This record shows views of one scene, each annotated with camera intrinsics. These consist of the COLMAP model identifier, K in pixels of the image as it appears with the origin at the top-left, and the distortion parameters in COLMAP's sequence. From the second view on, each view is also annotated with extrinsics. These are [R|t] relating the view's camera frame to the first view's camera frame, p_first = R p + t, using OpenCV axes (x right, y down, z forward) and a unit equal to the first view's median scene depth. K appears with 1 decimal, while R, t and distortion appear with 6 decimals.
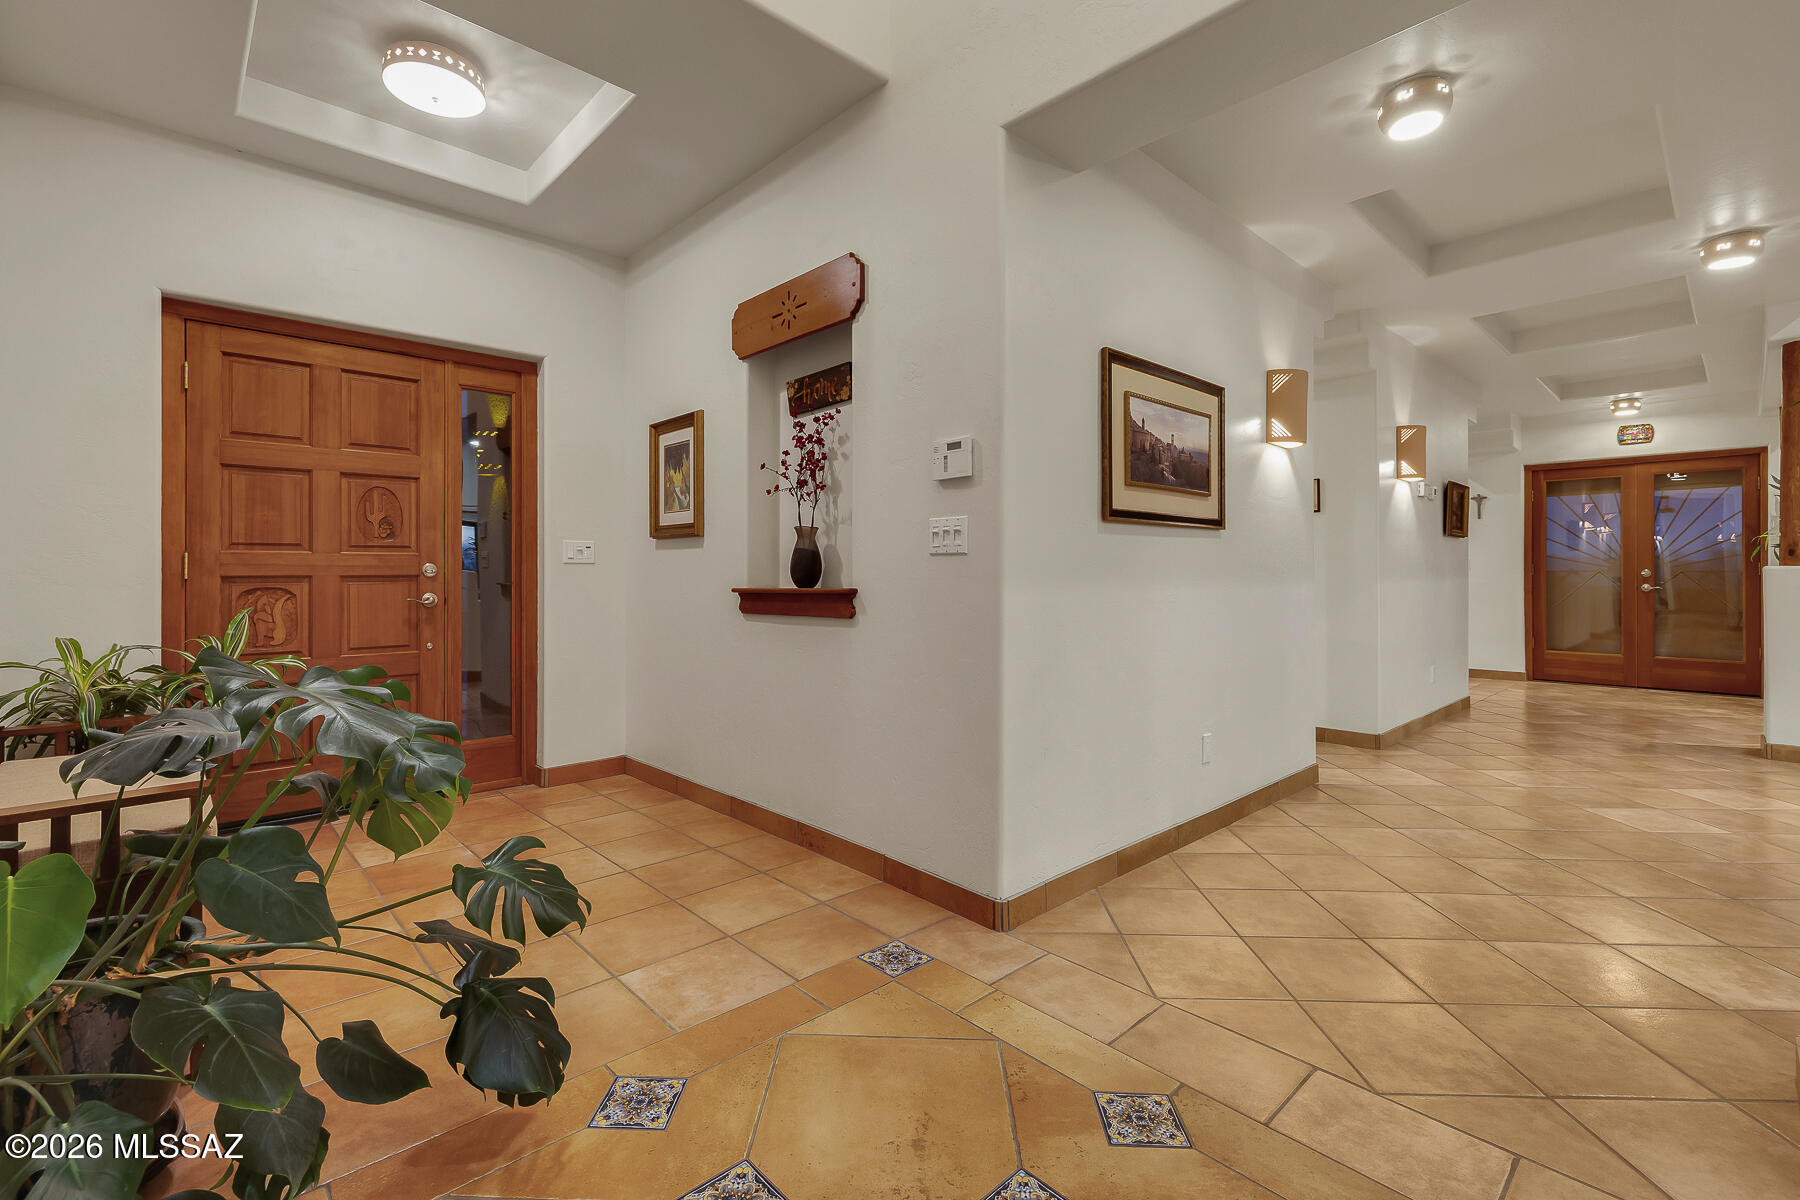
lens RADIAL K [[789.1, 0, 902.0], [0, 789.1, 582.4], [0, 0, 1]] dist [-0.004306, -0.000430]
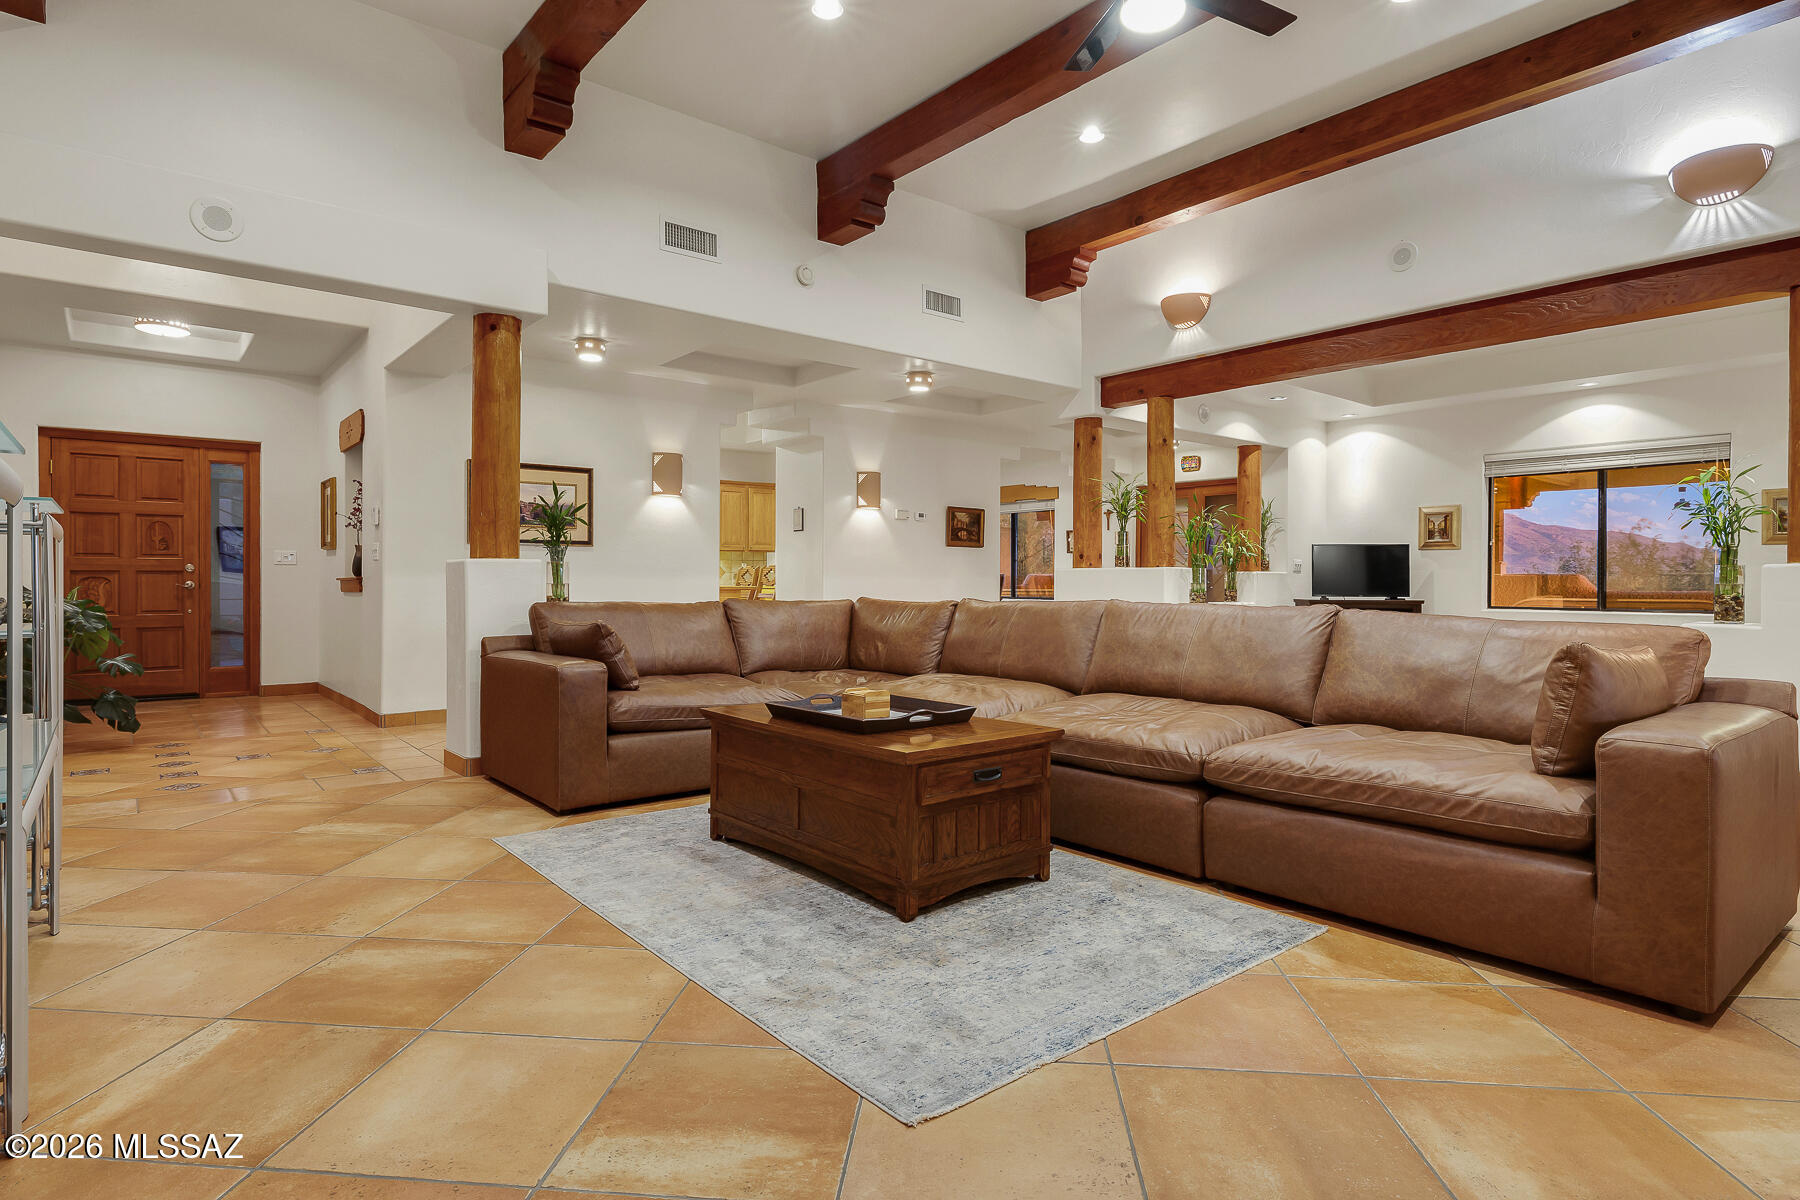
lens RADIAL K [[955.1, 0, 898.6], [0, 955.1, 598.7], [0, 0, 1]] dist [0.001263, 0.000259]
pose [[0.997658, 0.005431, -0.068177, 1.184114], [-0.005000, 0.999966, 0.006491, 0.032776], [0.068210, -0.006135, 0.997652, -1.073702]]
